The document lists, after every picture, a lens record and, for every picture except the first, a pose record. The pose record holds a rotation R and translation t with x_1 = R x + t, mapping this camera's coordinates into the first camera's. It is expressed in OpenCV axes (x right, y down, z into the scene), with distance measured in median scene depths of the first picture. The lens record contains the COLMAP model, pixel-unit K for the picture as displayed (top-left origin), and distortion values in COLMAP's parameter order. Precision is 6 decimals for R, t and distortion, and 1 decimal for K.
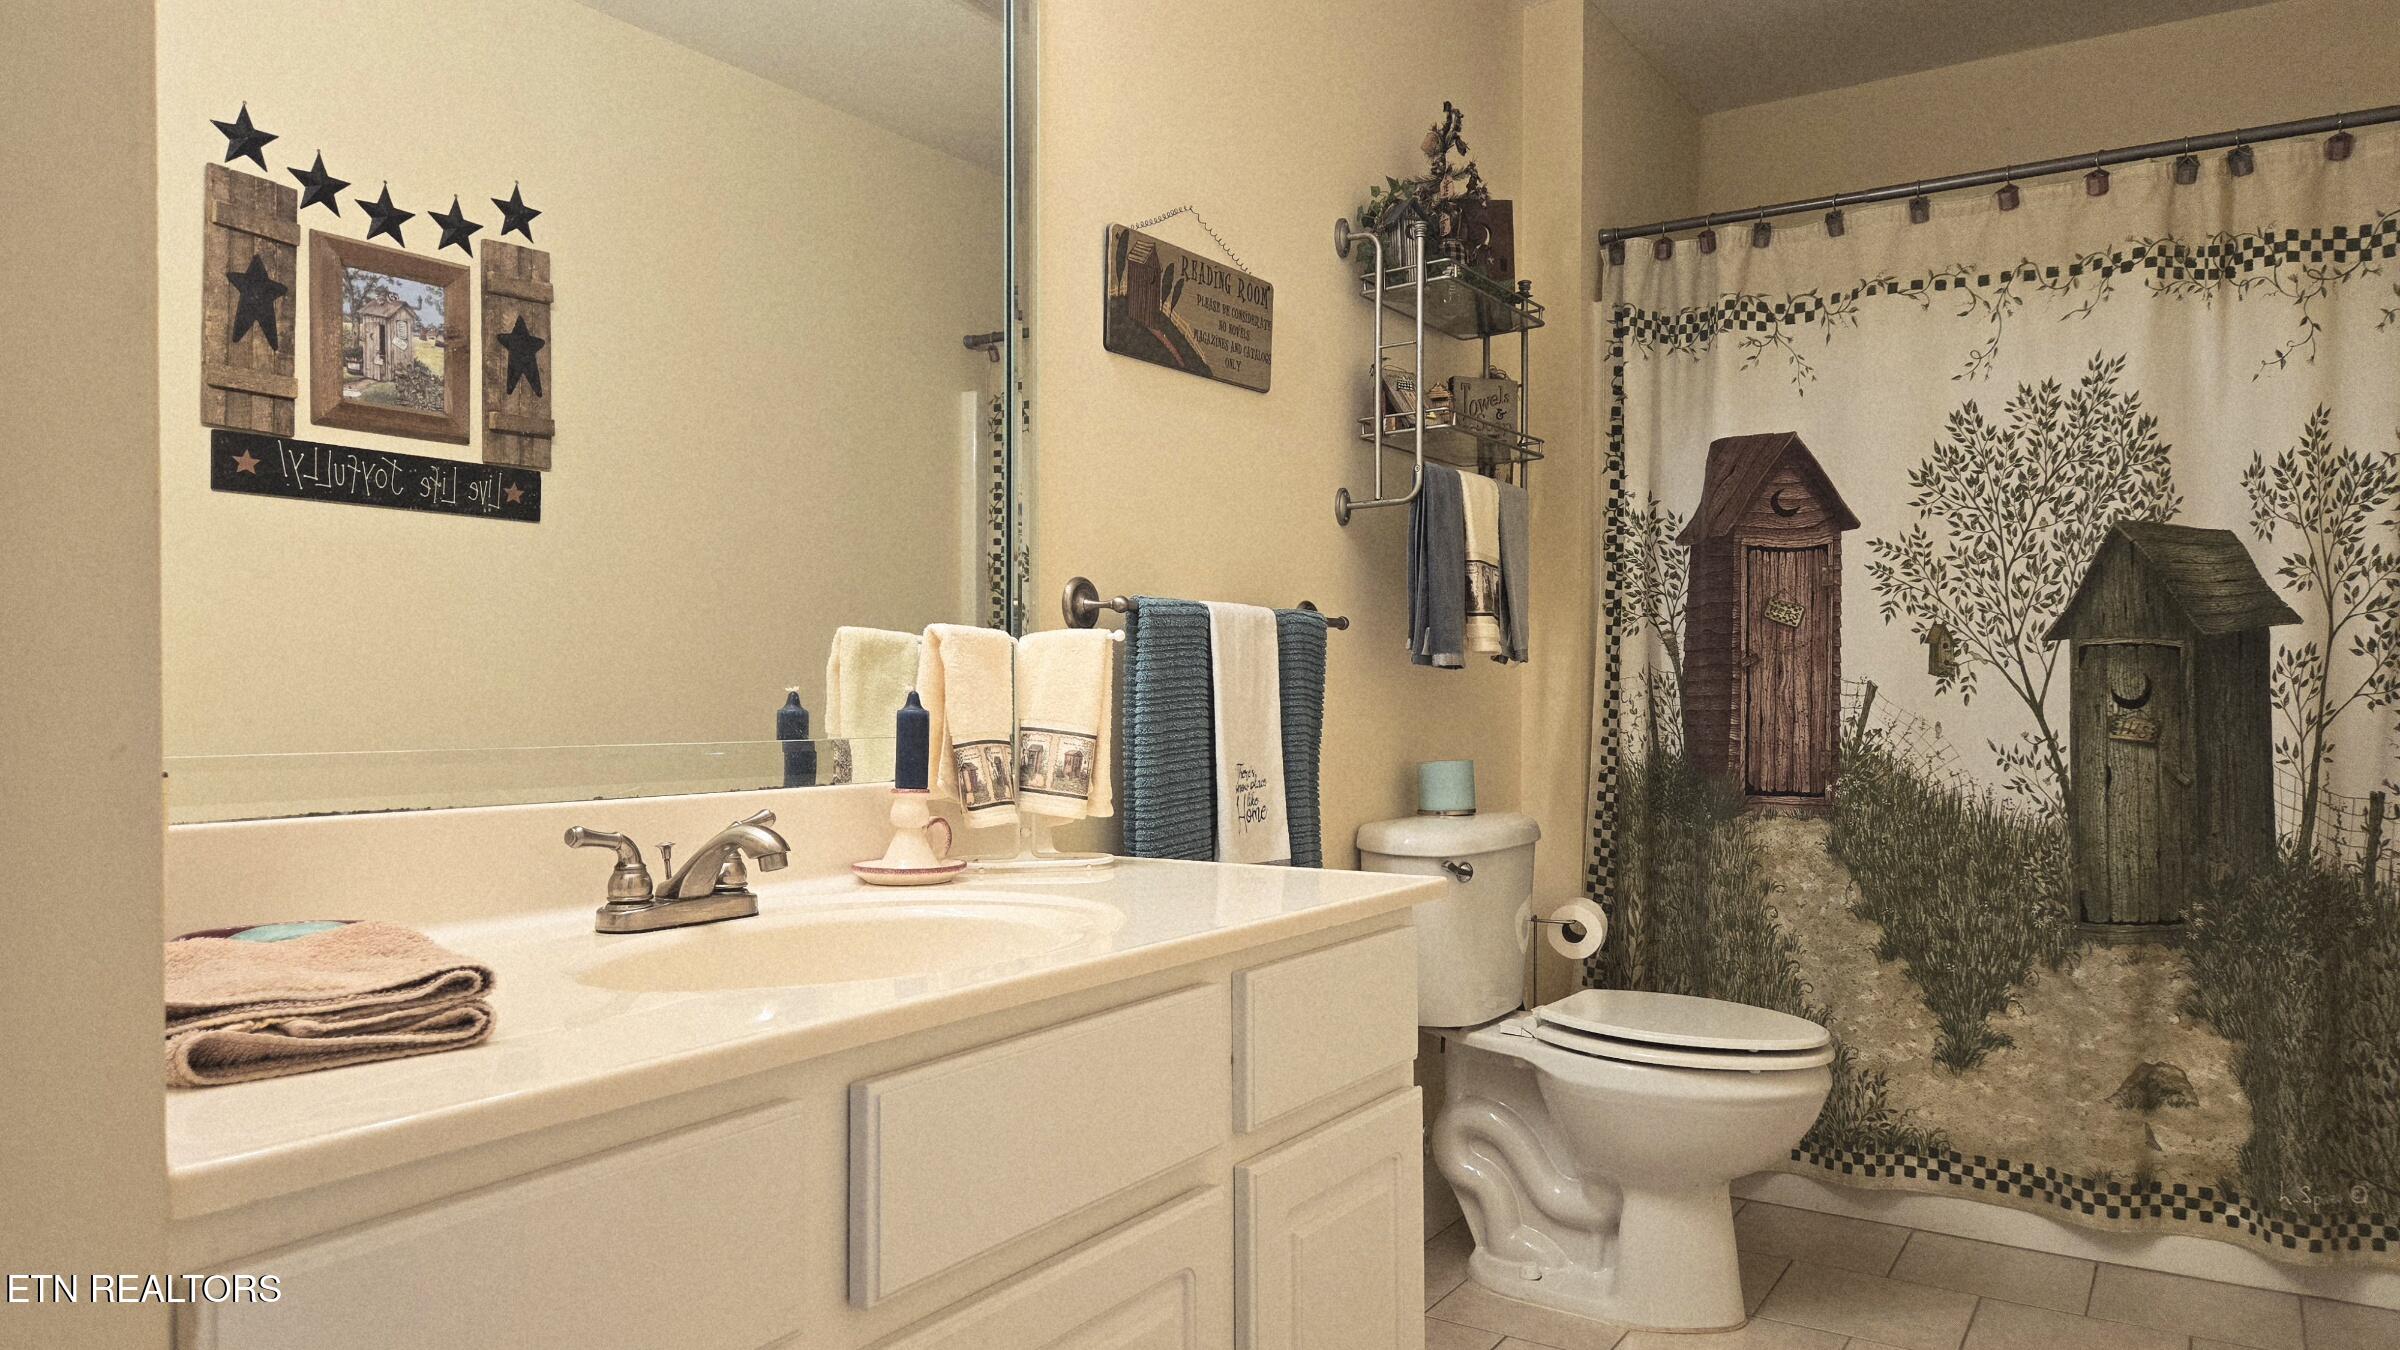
lens RADIAL K [[1591.3, 0, 1208.1], [0, 1591.3, 681.0], [0, 0, 1]] dist [0.063735, -0.052045]
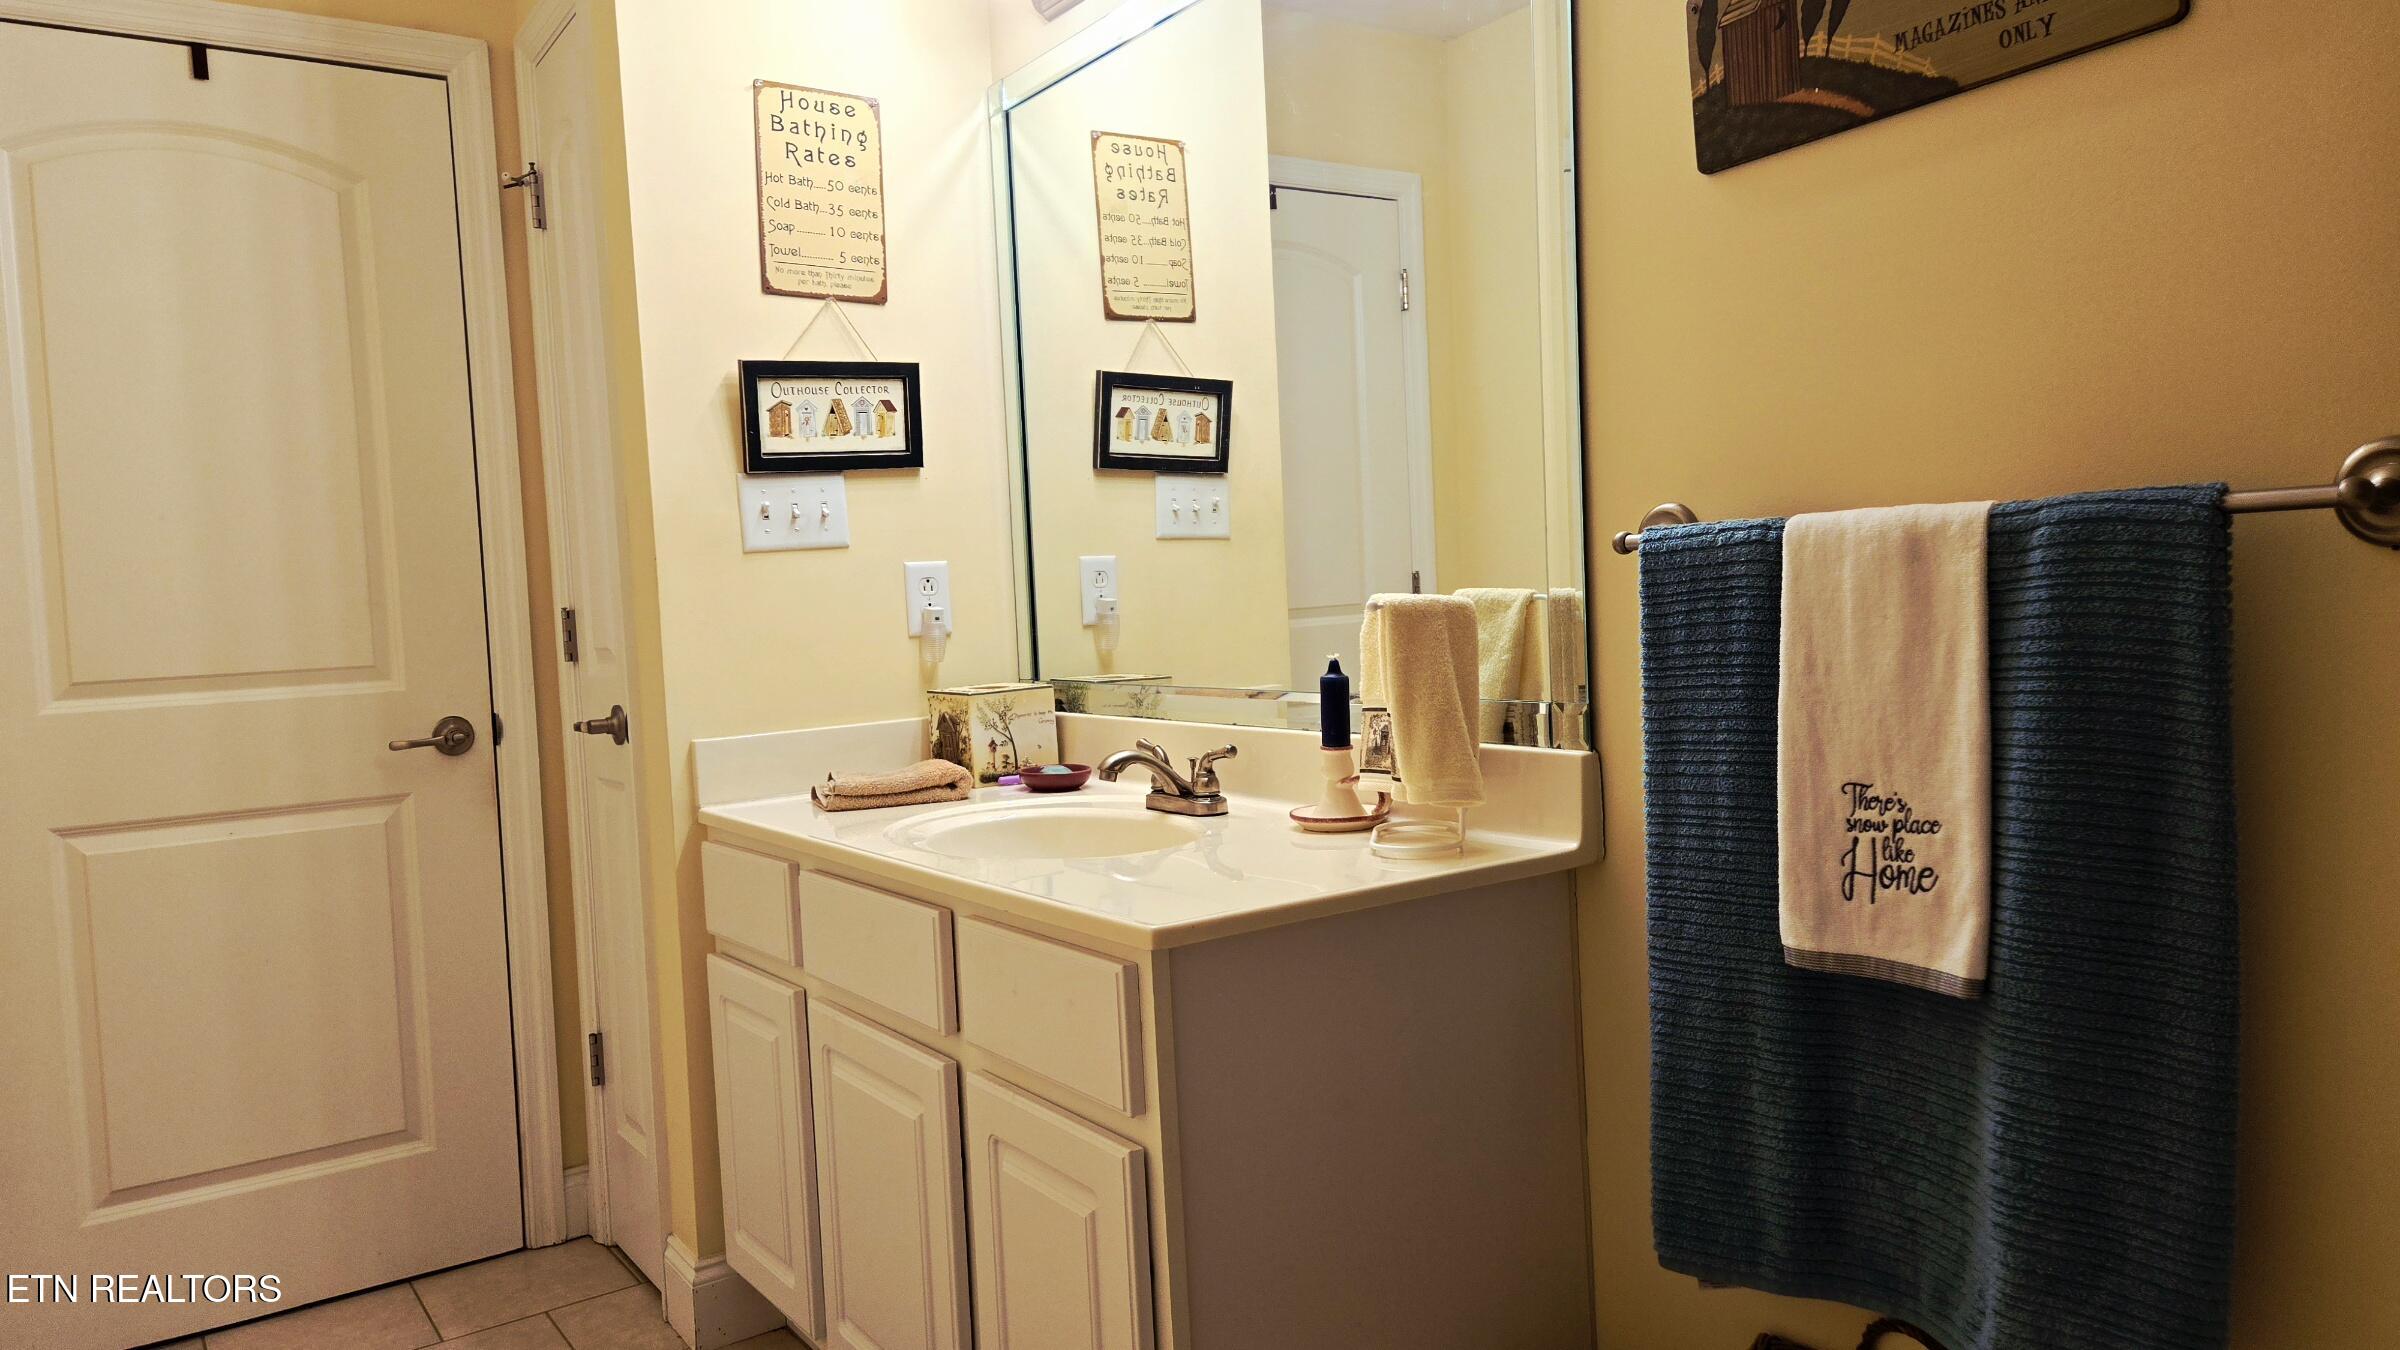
lens RADIAL K [[1591.3, 0, 1206.2], [0, 1591.3, 679.1], [0, 0, 1]] dist [0.063735, -0.052045]
pose [[-0.382194, 0.038979, -0.923260, 0.658873], [0.033426, 0.999039, 0.028342, -0.010755], [0.923477, -0.020029, -0.383130, 1.014127]]
